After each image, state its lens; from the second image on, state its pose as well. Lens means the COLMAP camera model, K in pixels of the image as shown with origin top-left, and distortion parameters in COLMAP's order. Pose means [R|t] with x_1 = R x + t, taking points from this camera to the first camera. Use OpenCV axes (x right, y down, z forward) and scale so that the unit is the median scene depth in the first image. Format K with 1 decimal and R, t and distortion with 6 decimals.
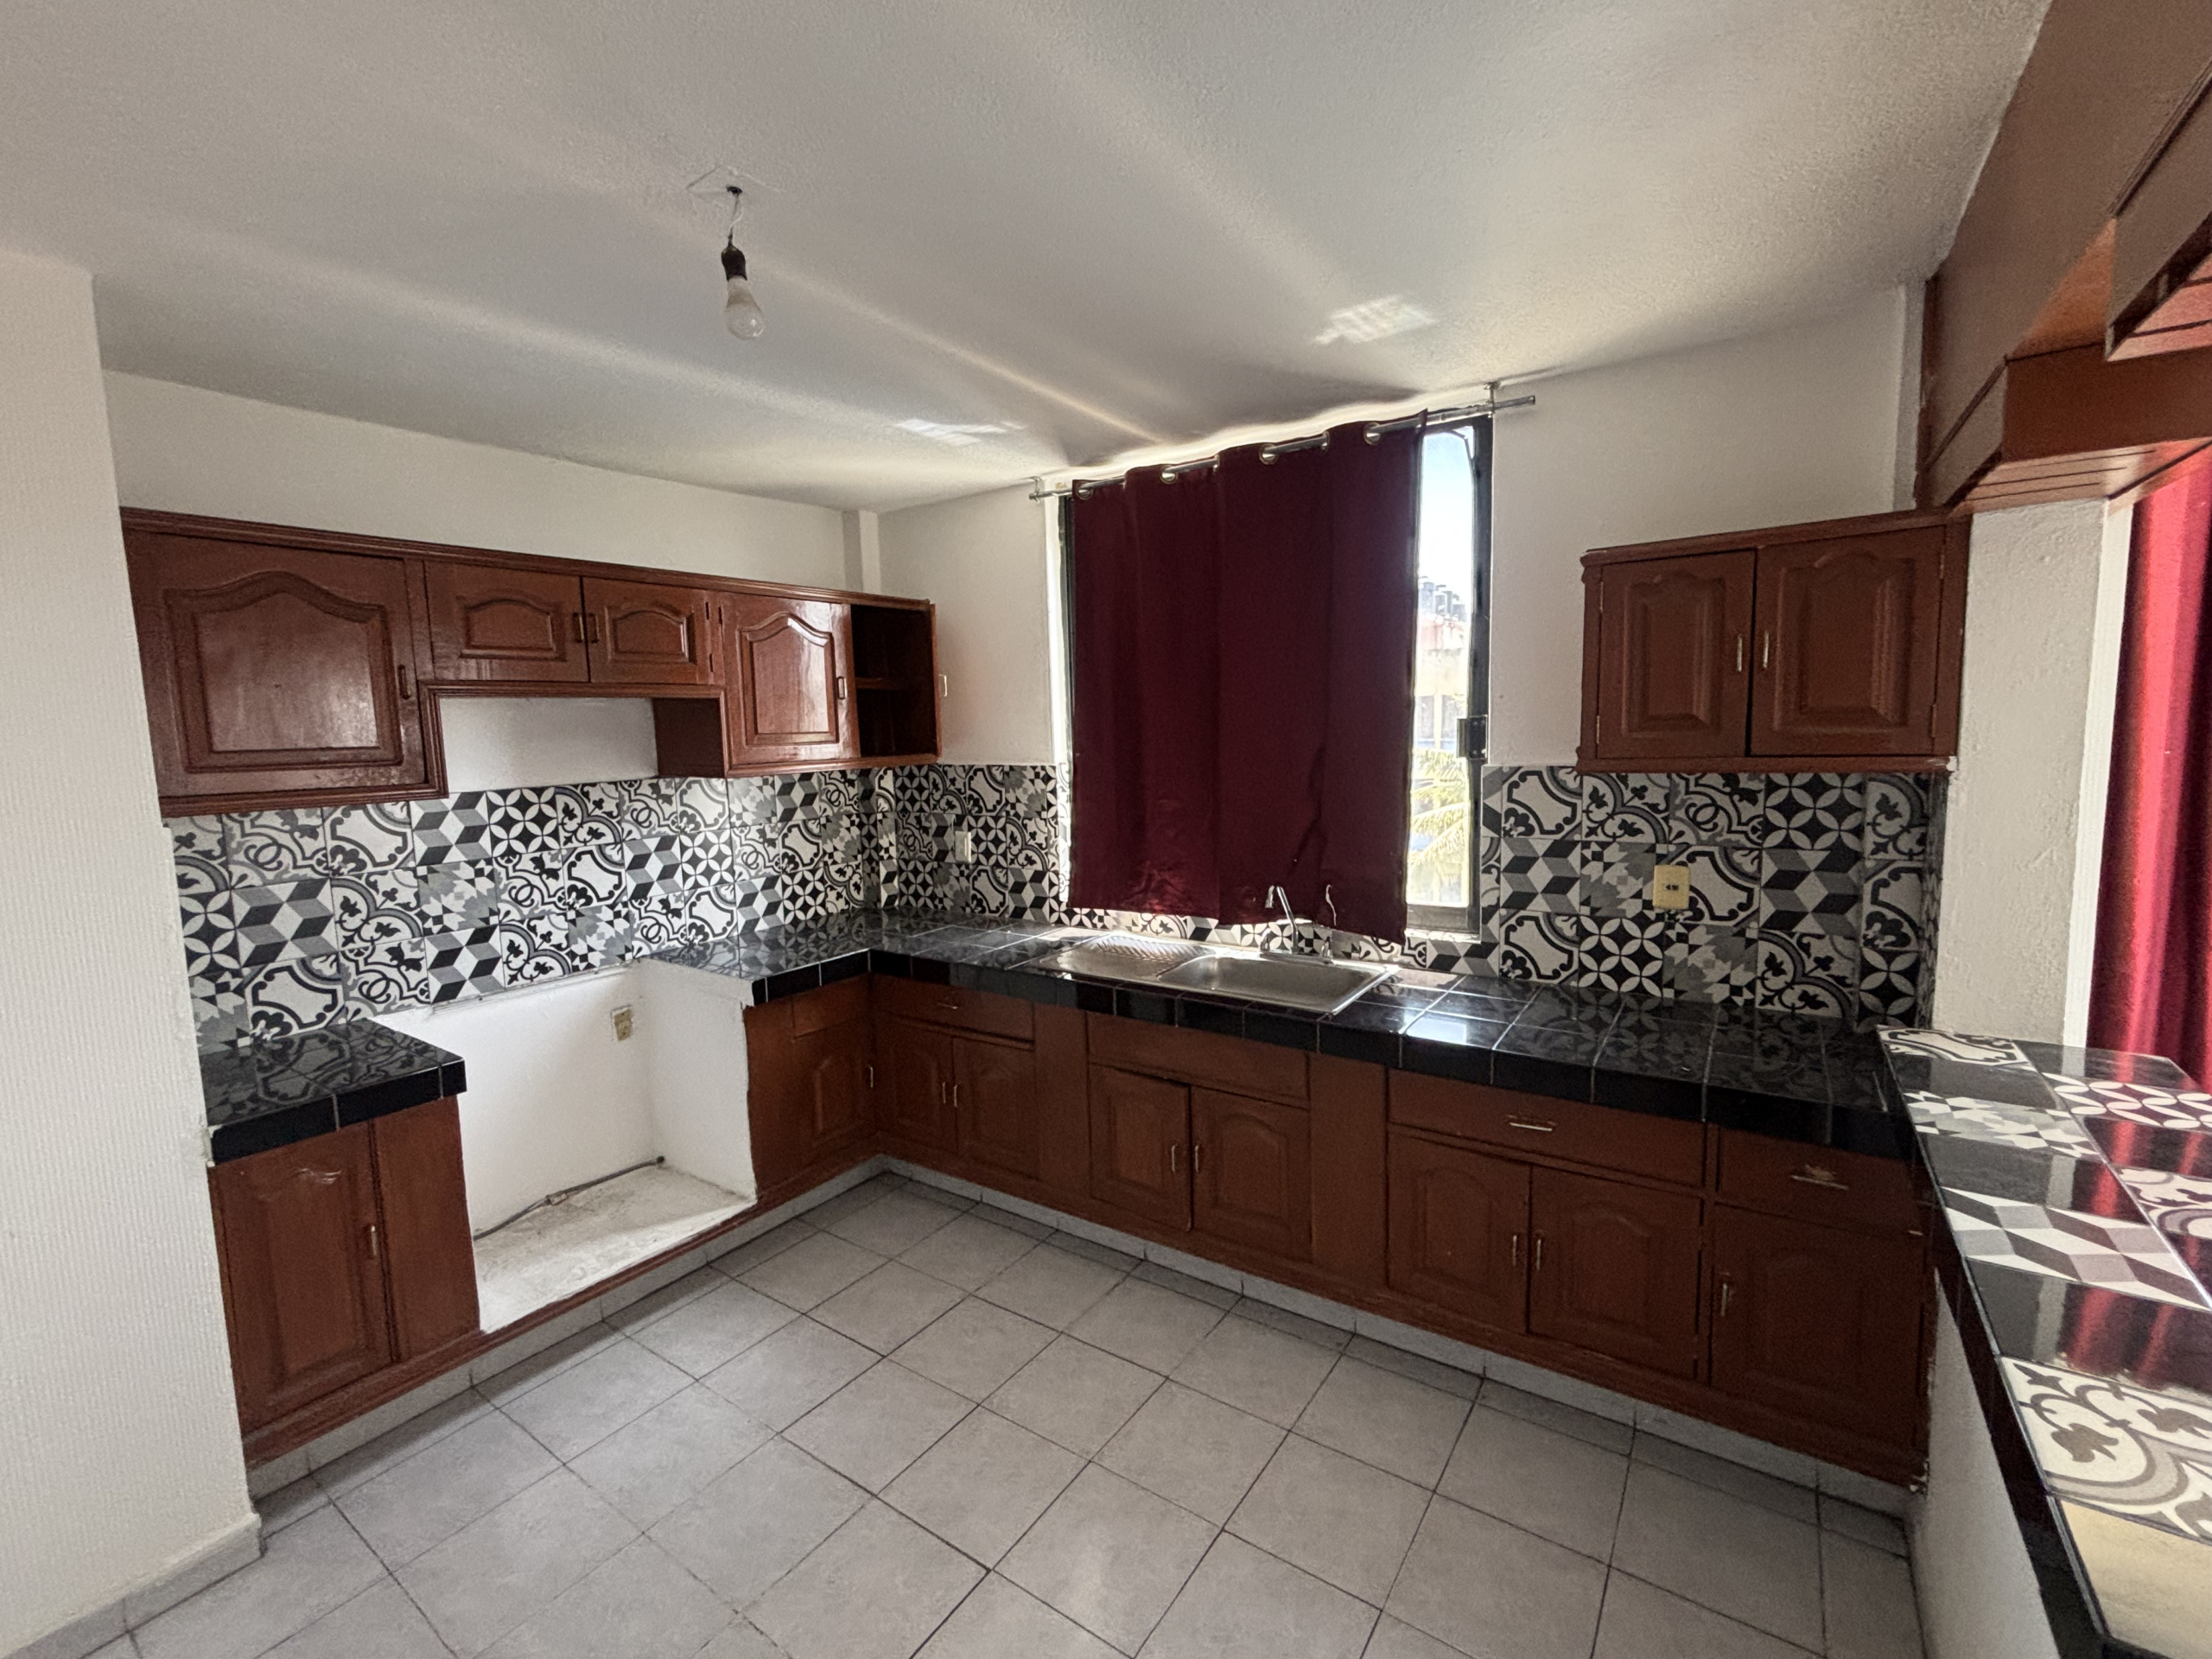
lens RADIAL K [[959.7, 0, 1103.2], [0, 959.7, 822.7], [0, 0, 1]] dist [-0.000115, 0.000268]
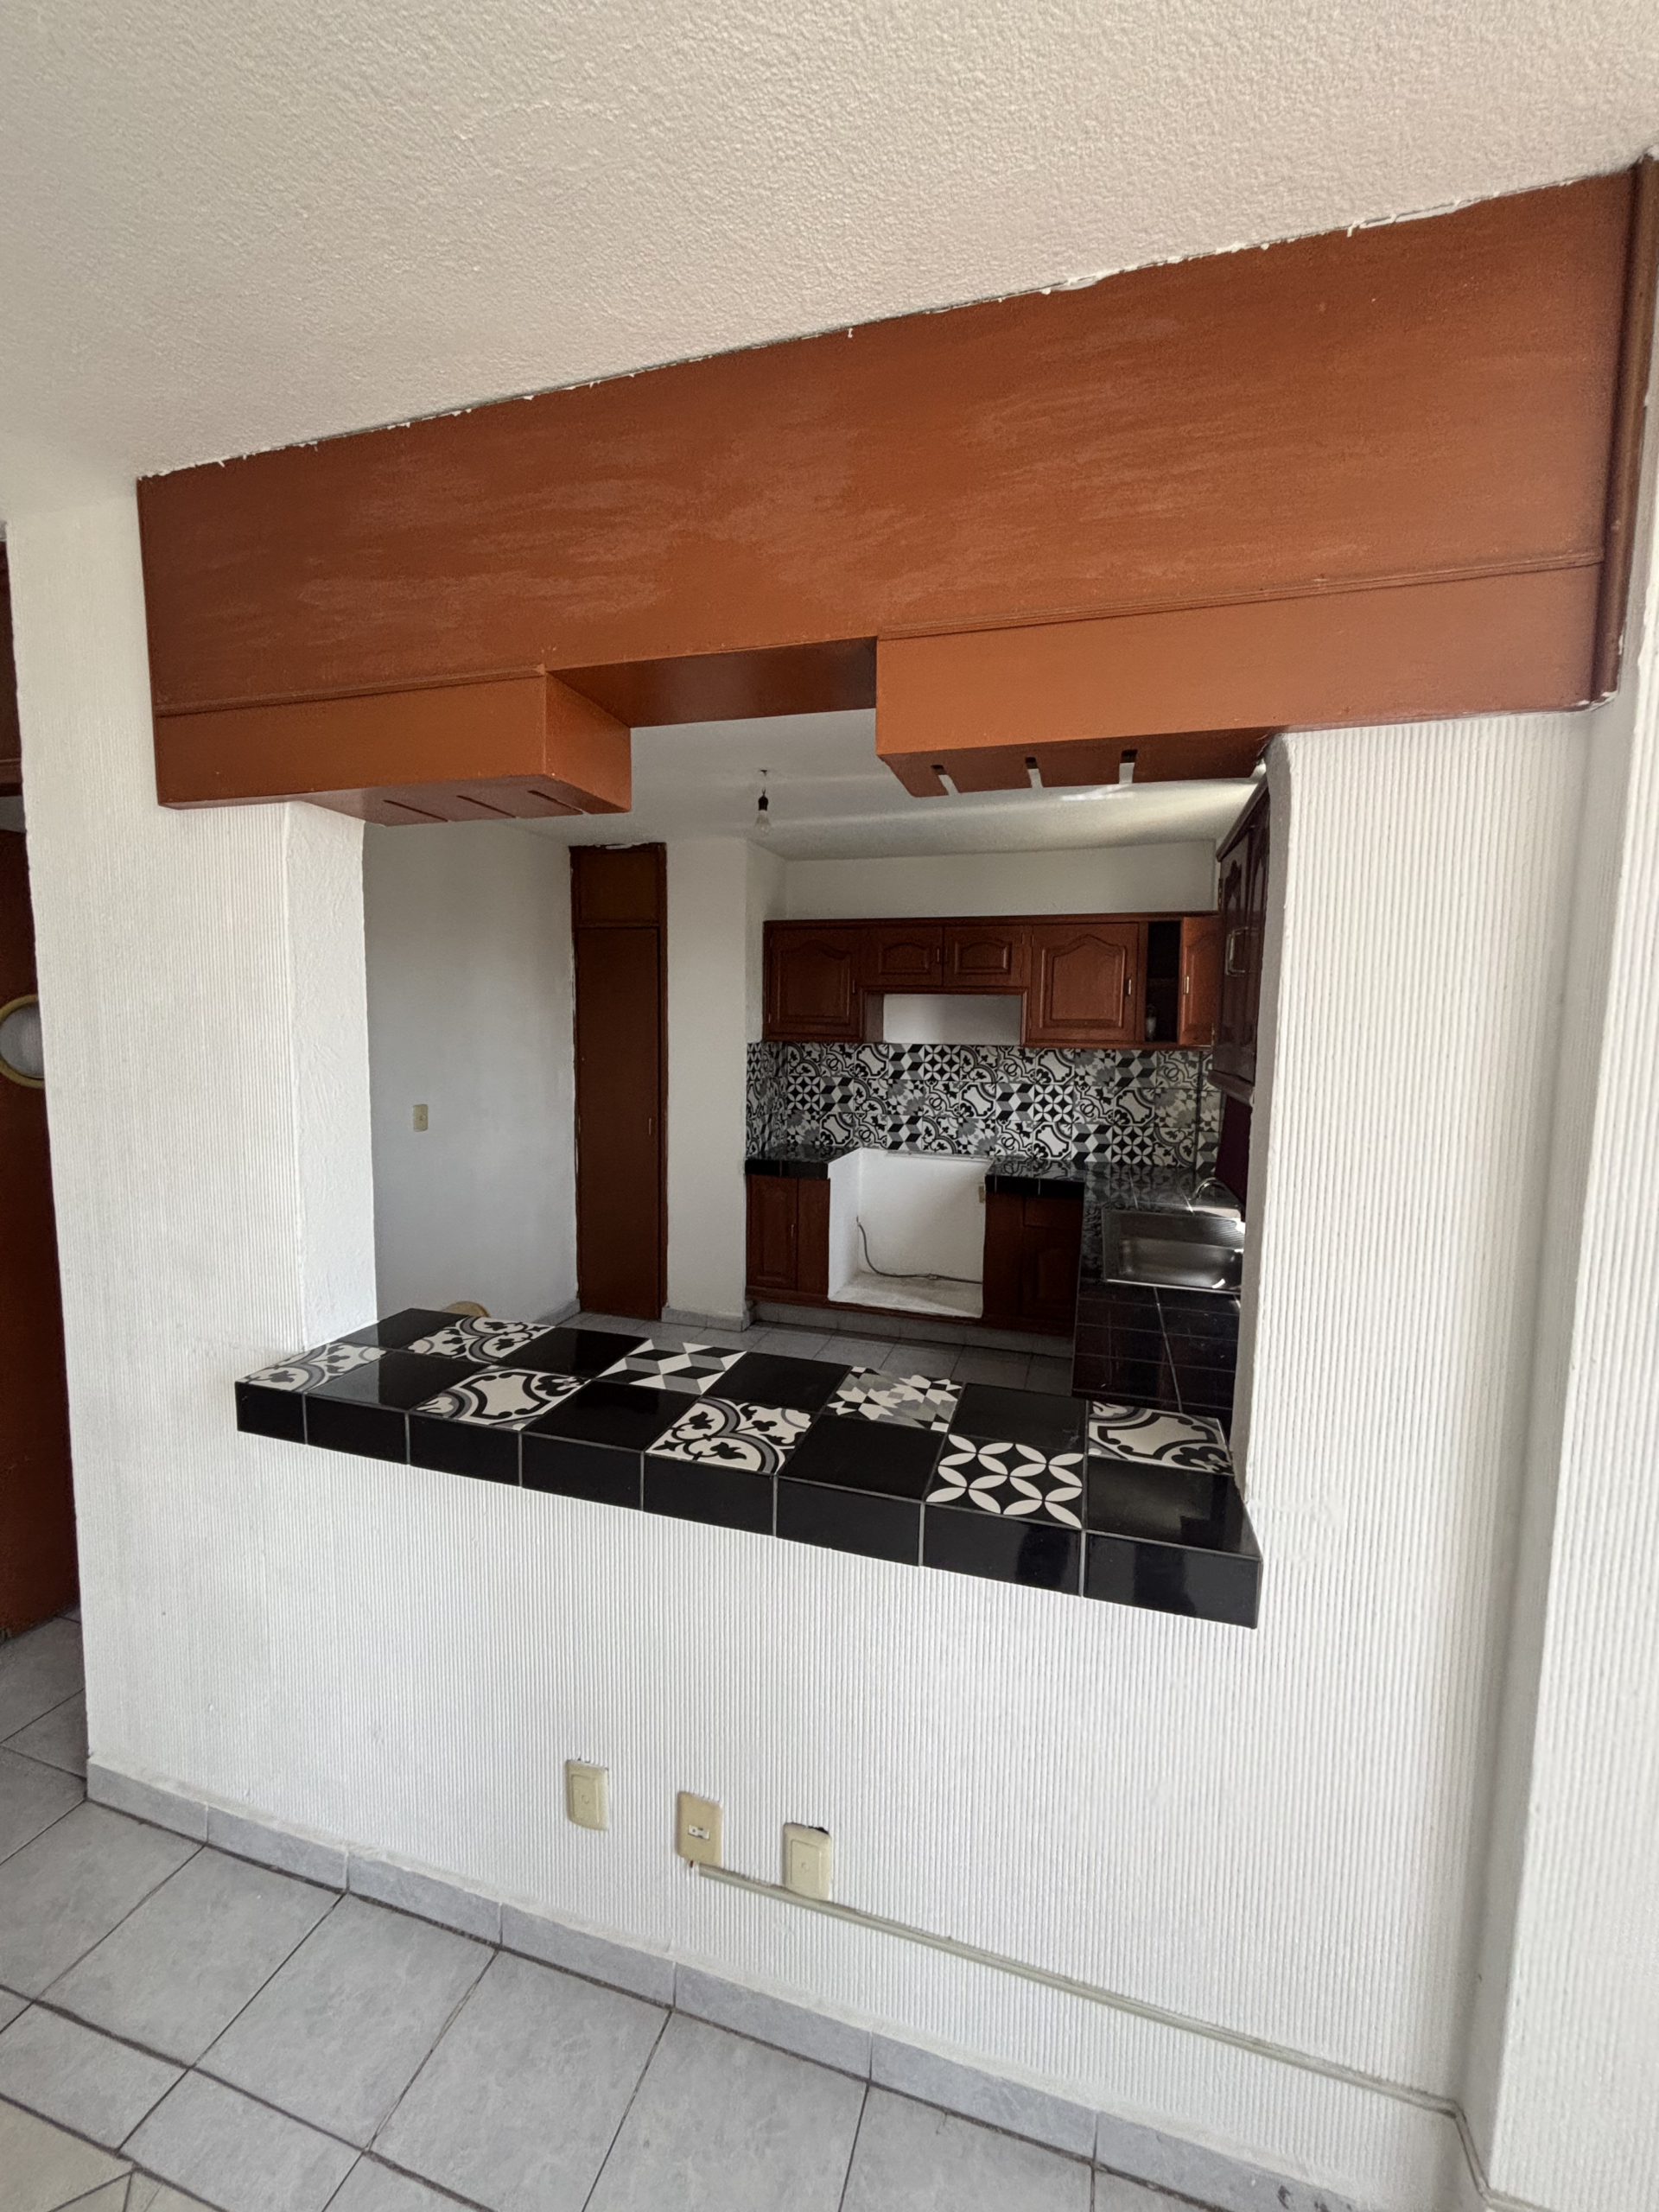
lens RADIAL K [[888.8, 0, 830.6], [0, 888.8, 1102.3], [0, 0, 1]] dist [0.000986, -0.000063]
pose [[0.297492, 0.121534, -0.946957, 0.875544], [-0.124171, 0.988365, 0.087839, -0.046545], [0.946615, 0.091453, 0.309122, 0.282957]]
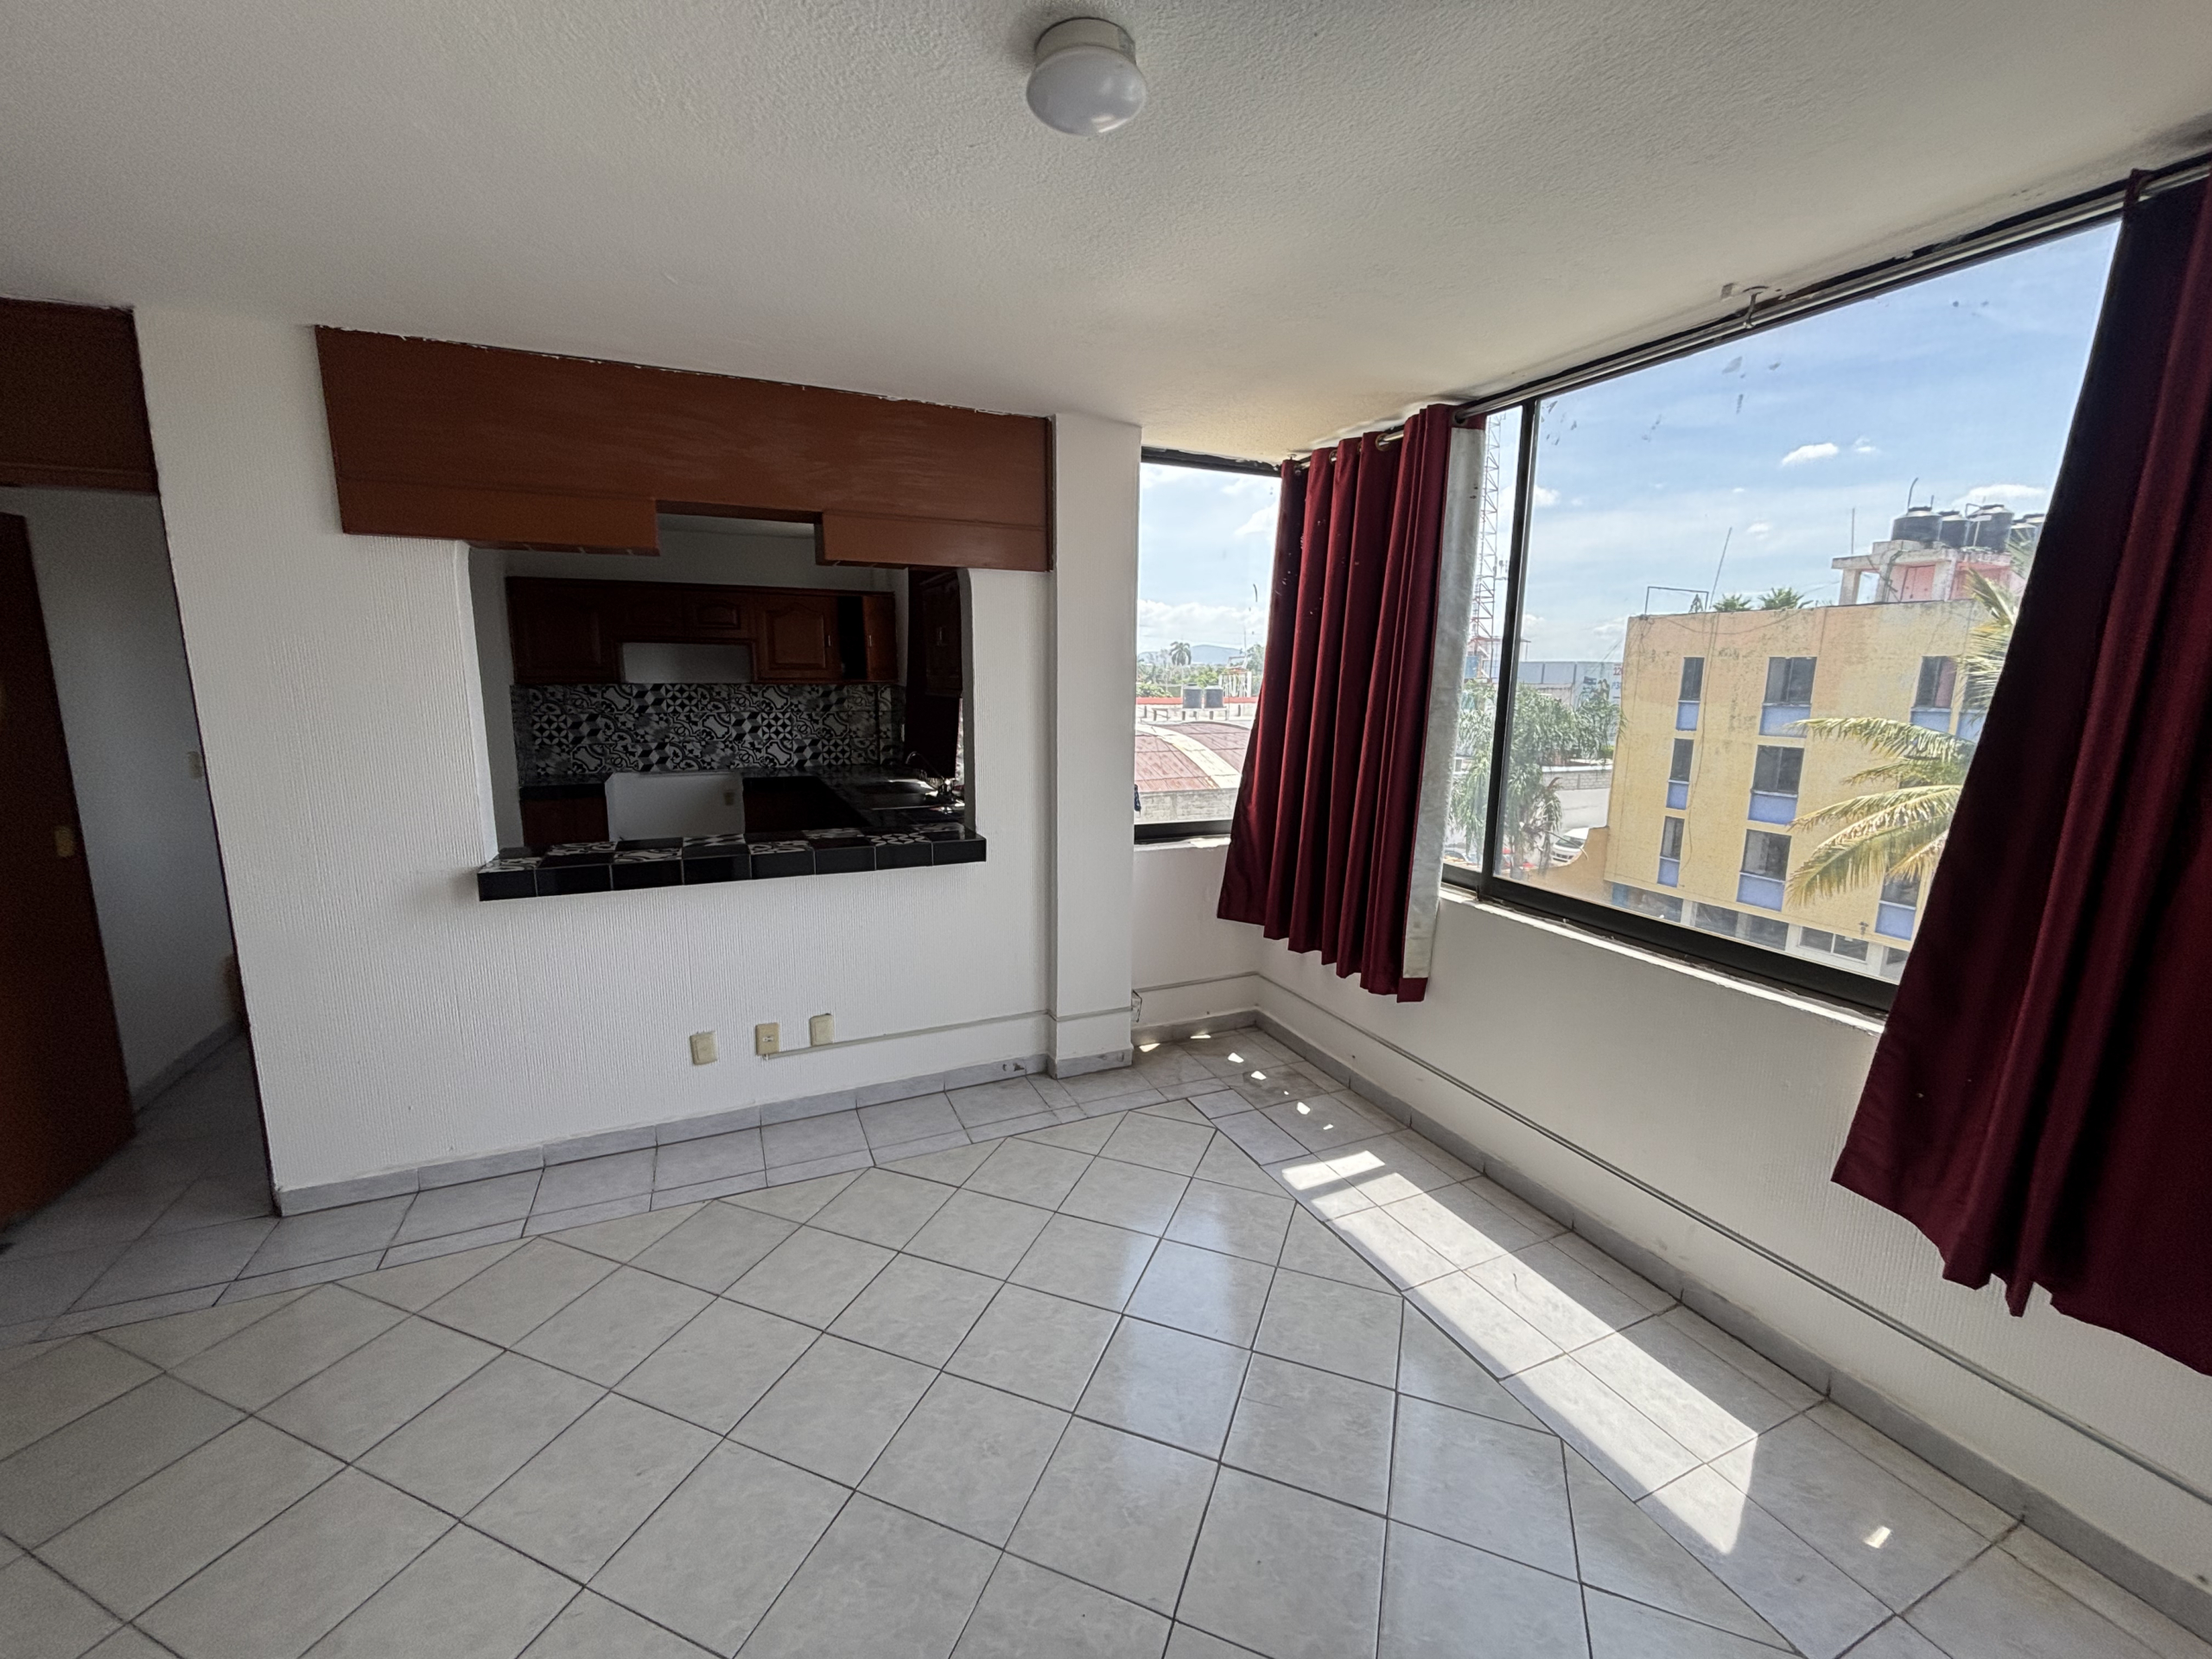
lens RADIAL K [[887.3, 0, 1114.2], [0, 887.3, 830.0], [0, 0, 1]] dist [-0.002320, -0.000312]
pose [[0.856194, 0.127965, -0.500557, 1.288605], [-0.087931, 0.990799, 0.102887, 0.000946], [0.509117, -0.044077, 0.859568, -0.275183]]
